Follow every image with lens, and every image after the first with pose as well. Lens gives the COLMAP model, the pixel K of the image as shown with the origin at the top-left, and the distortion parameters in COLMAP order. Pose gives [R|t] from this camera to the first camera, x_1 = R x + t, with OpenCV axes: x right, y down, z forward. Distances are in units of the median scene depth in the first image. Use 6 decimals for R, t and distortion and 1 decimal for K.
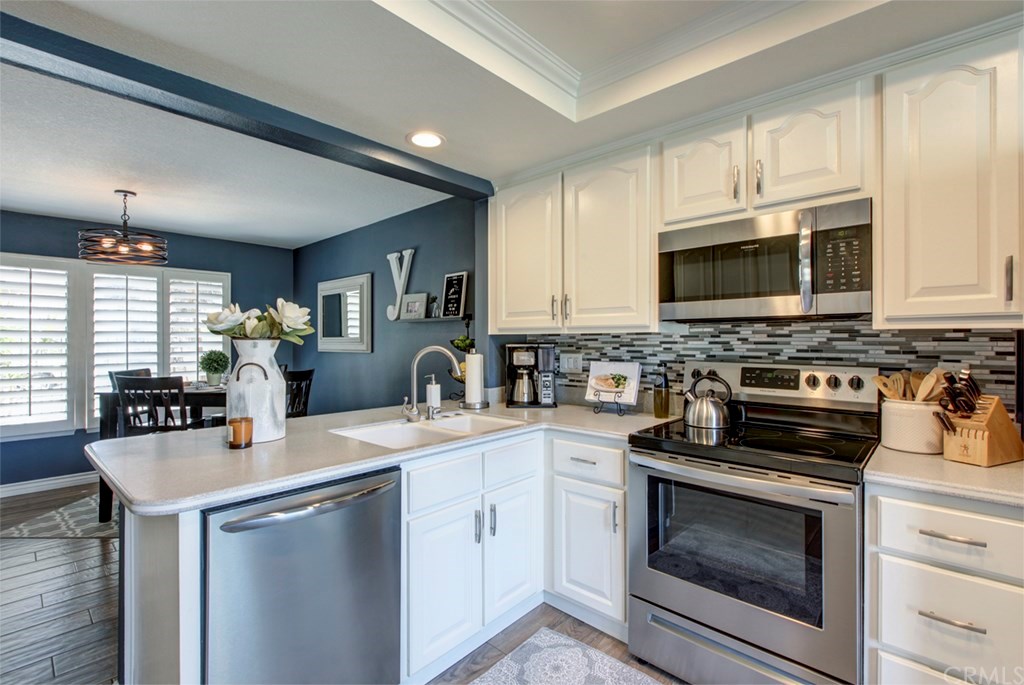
lens RADIAL K [[465.3, 0, 515.3], [0, 465.3, 341.8], [0, 0, 1]] dist [0.003476, 0.000855]
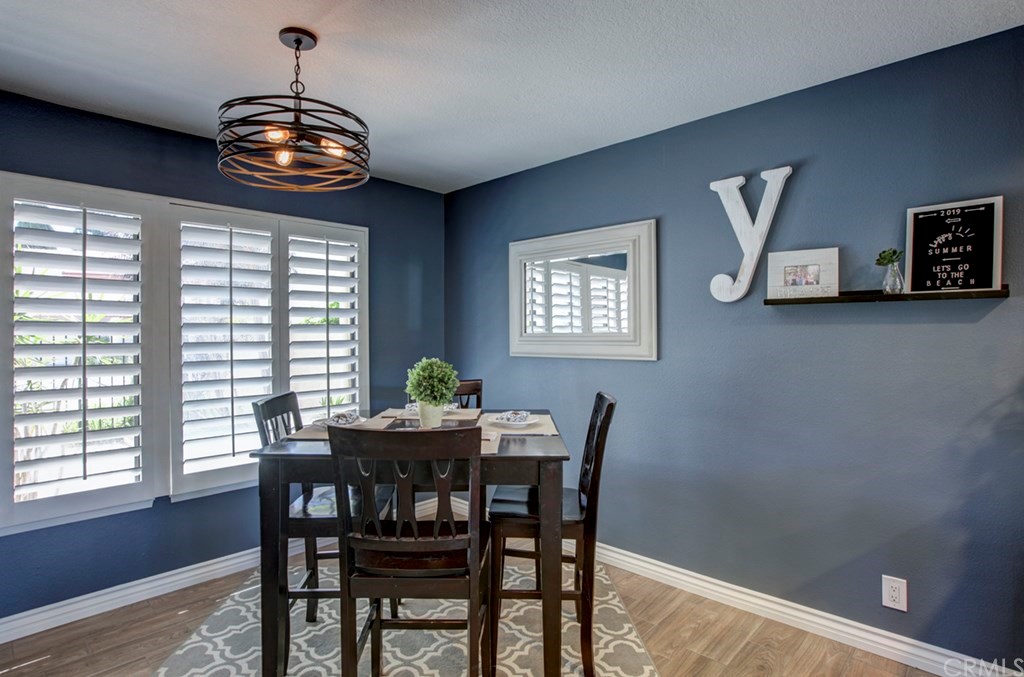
lens RADIAL K [[532.0, 0, 509.2], [0, 532.0, 337.9], [0, 0, 1]] dist [-0.003481, 0.000203]
pose [[0.999933, -0.003719, -0.010987, -0.515130], [0.003769, 0.999983, 0.004544, -0.007125], [0.010970, -0.004585, 0.999929, 0.371908]]
